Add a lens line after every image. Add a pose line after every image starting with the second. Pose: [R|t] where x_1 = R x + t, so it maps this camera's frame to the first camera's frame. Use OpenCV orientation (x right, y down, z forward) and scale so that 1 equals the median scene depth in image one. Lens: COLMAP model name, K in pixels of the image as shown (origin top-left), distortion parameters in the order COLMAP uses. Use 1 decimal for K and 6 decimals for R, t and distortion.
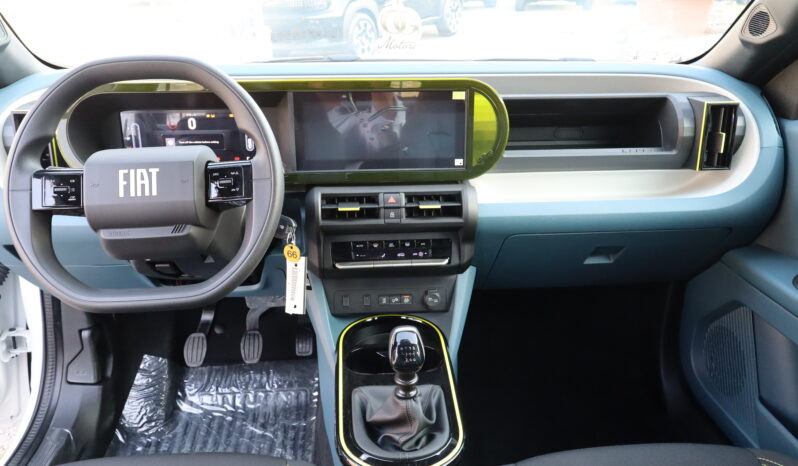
lens RADIAL K [[624.2, 0, 402.2], [0, 624.2, 232.9], [0, 0, 1]] dist [0.005518, -0.003069]
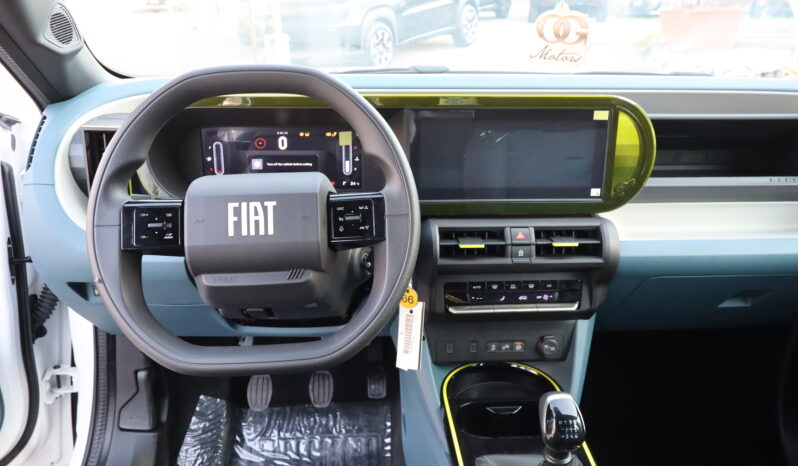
lens RADIAL K [[624.2, 0, 401.1], [0, 624.2, 234.3], [0, 0, 1]] dist [0.005518, -0.003069]
pose [[0.999907, 0.013278, -0.003054, -0.167546], [-0.013315, 0.999835, -0.012334, -0.039351], [0.002890, 0.012373, 0.999919, 0.133893]]
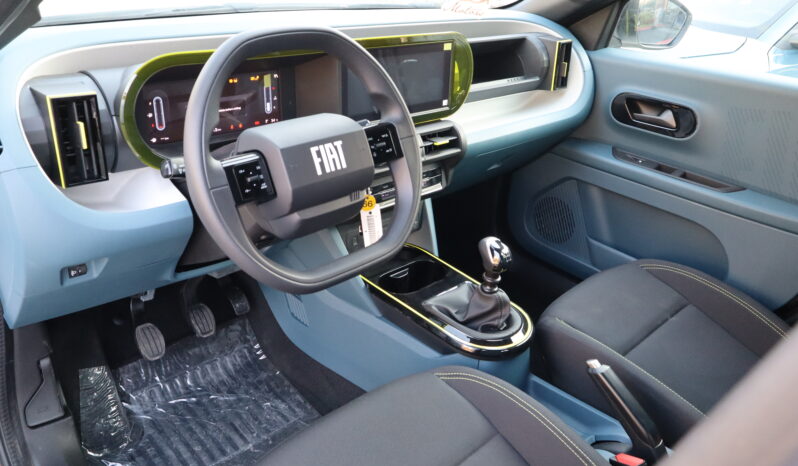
lens RADIAL K [[624.2, 0, 402.3], [0, 624.2, 233.2], [0, 0, 1]] dist [0.005518, -0.003069]
pose [[0.761462, -0.232996, 0.604887, -0.735519], [0.153733, 0.971455, 0.180667, -0.095272], [-0.629715, -0.044581, 0.775546, 0.098789]]
